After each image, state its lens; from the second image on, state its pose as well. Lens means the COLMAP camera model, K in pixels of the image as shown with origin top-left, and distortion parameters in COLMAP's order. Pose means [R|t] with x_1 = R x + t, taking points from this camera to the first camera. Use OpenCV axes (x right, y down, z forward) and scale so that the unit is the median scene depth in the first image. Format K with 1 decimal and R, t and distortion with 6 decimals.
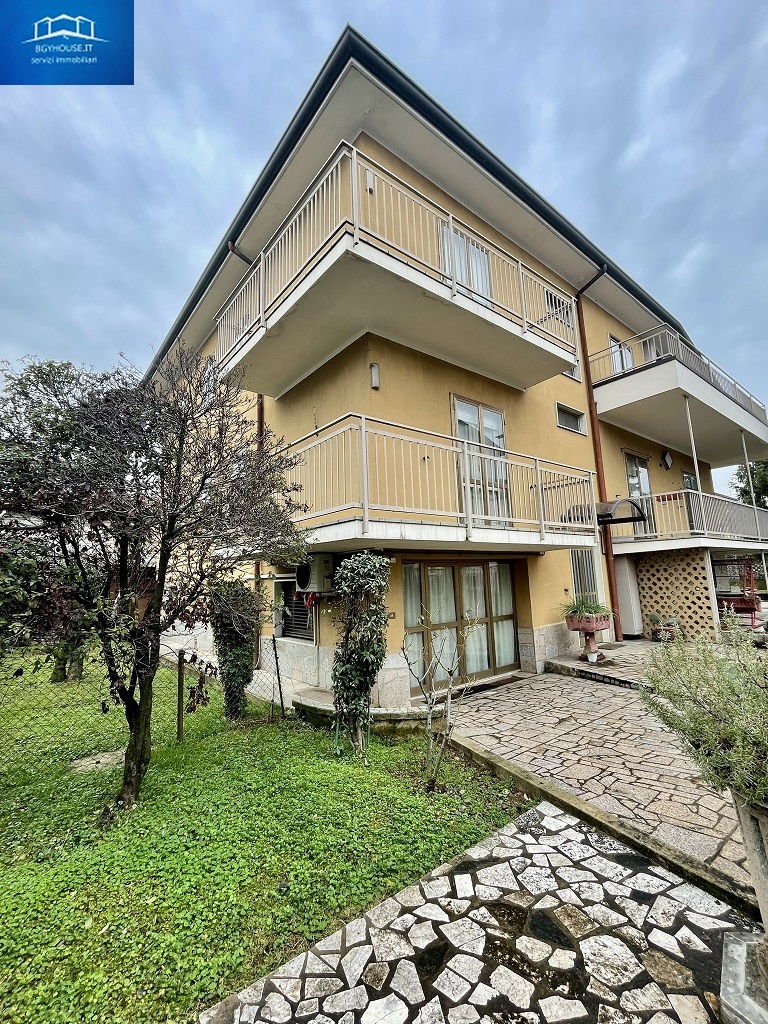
lens RADIAL K [[447.1, 0, 386.6], [0, 447.1, 500.7], [0, 0, 1]] dist [0.000291, -0.001787]
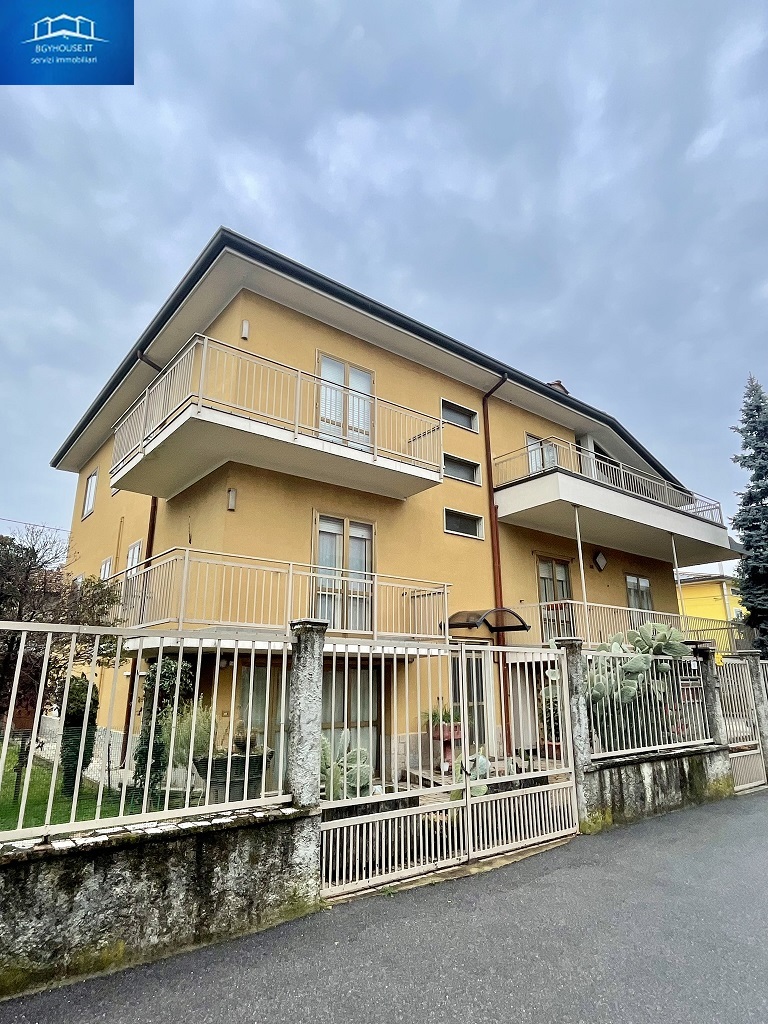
lens RADIAL K [[597.3, 0, 388.9], [0, 597.3, 495.7], [0, 0, 1]] dist [0.004616, 0.000457]
pose [[0.999519, 0.027931, -0.013505, 0.408661], [-0.029507, 0.990319, -0.135639, -0.091854], [0.009585, 0.135972, 0.990666, -0.539566]]
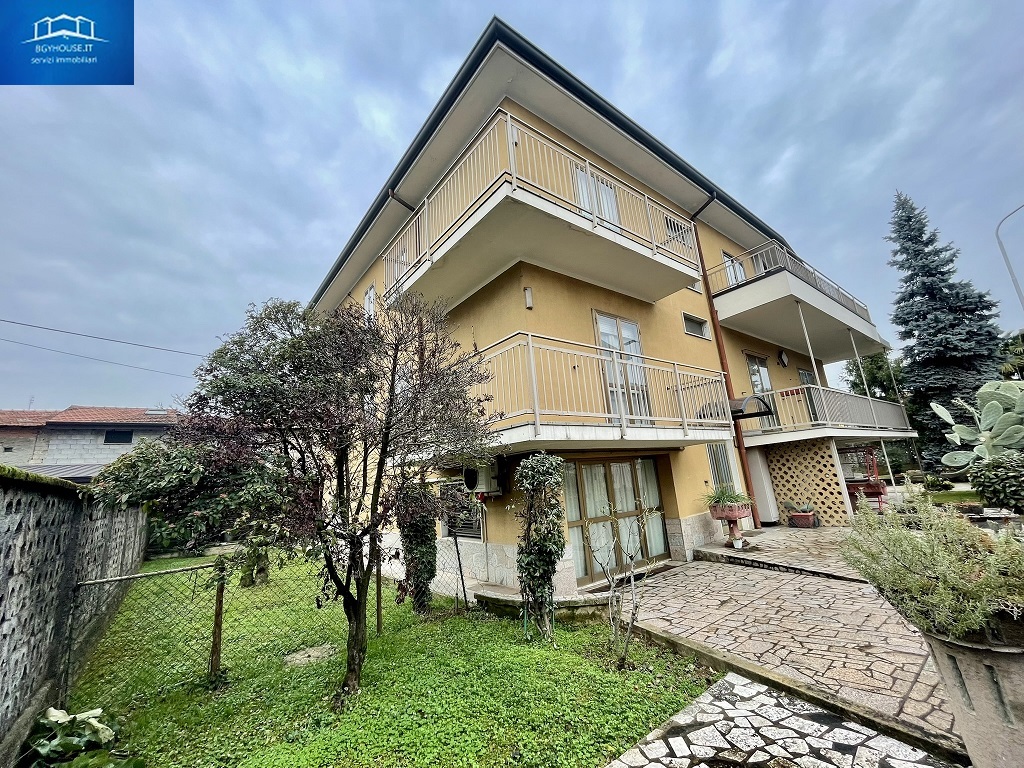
lens RADIAL K [[413.1, 0, 511.7], [0, 413.1, 373.4], [0, 0, 1]] dist [-0.001015, -0.000808]
pose [[0.998963, -0.044534, -0.009430, -0.068736], [0.043612, 0.995670, -0.082089, -0.001355], [0.013045, 0.081593, 0.996580, -0.039536]]
